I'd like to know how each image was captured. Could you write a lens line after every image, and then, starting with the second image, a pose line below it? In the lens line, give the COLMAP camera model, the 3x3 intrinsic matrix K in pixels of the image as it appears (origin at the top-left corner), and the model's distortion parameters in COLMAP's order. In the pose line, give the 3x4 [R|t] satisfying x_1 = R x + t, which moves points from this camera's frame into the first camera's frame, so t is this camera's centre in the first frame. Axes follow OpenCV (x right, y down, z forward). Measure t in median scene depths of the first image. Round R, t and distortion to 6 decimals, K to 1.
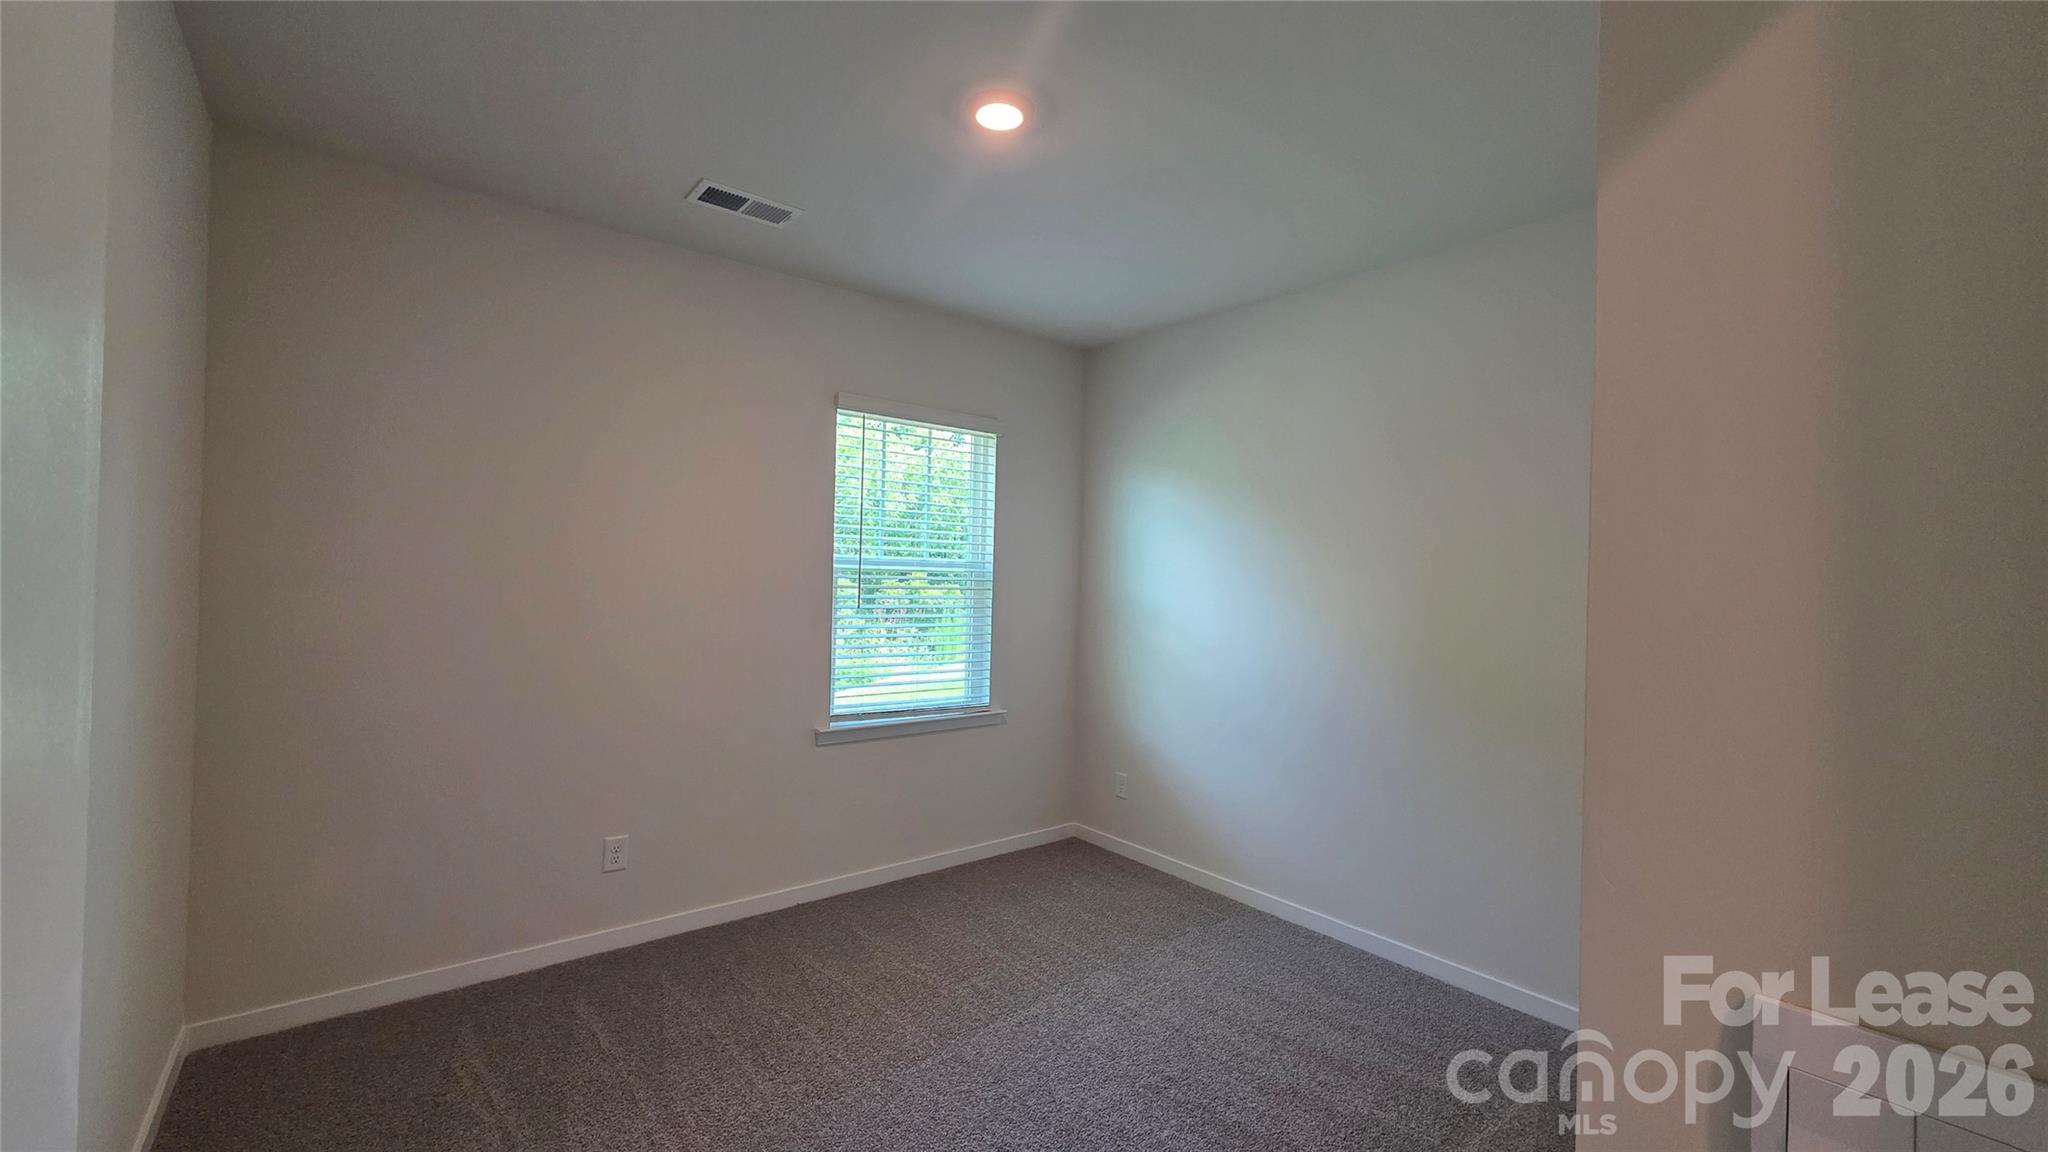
lens RADIAL K [[821.9, 0, 1033.2], [0, 821.9, 569.8], [0, 0, 1]] dist [-0.001482, -0.001018]
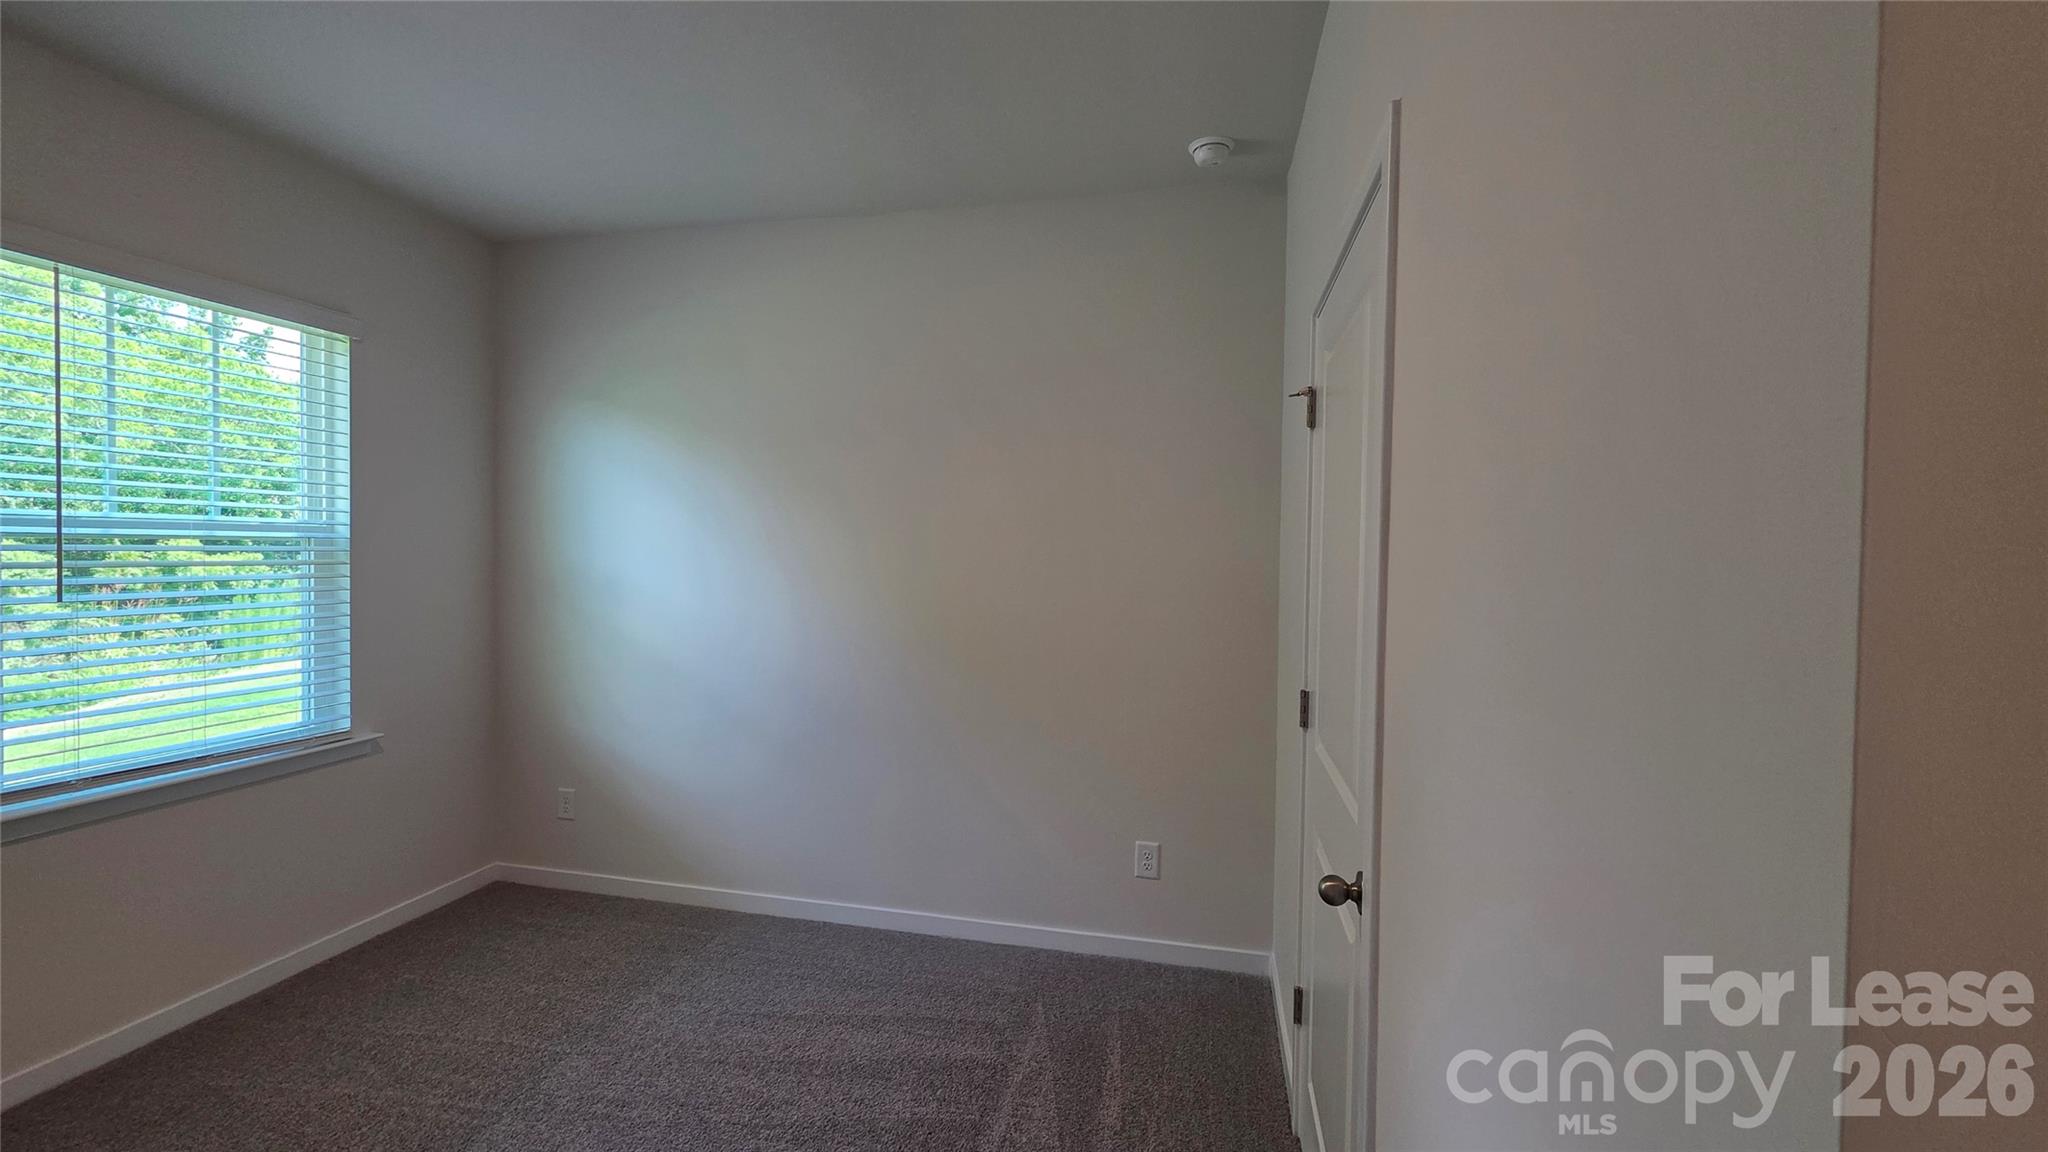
lens RADIAL K [[821.9, 0, 1033.2], [0, 821.9, 569.8], [0, 0, 1]] dist [-0.001482, -0.001018]
pose [[0.786663, -0.027176, 0.616784, -0.023903], [-0.000996, 0.998974, 0.045285, -0.002276], [-0.617382, -0.036238, 0.785829, 0.107712]]
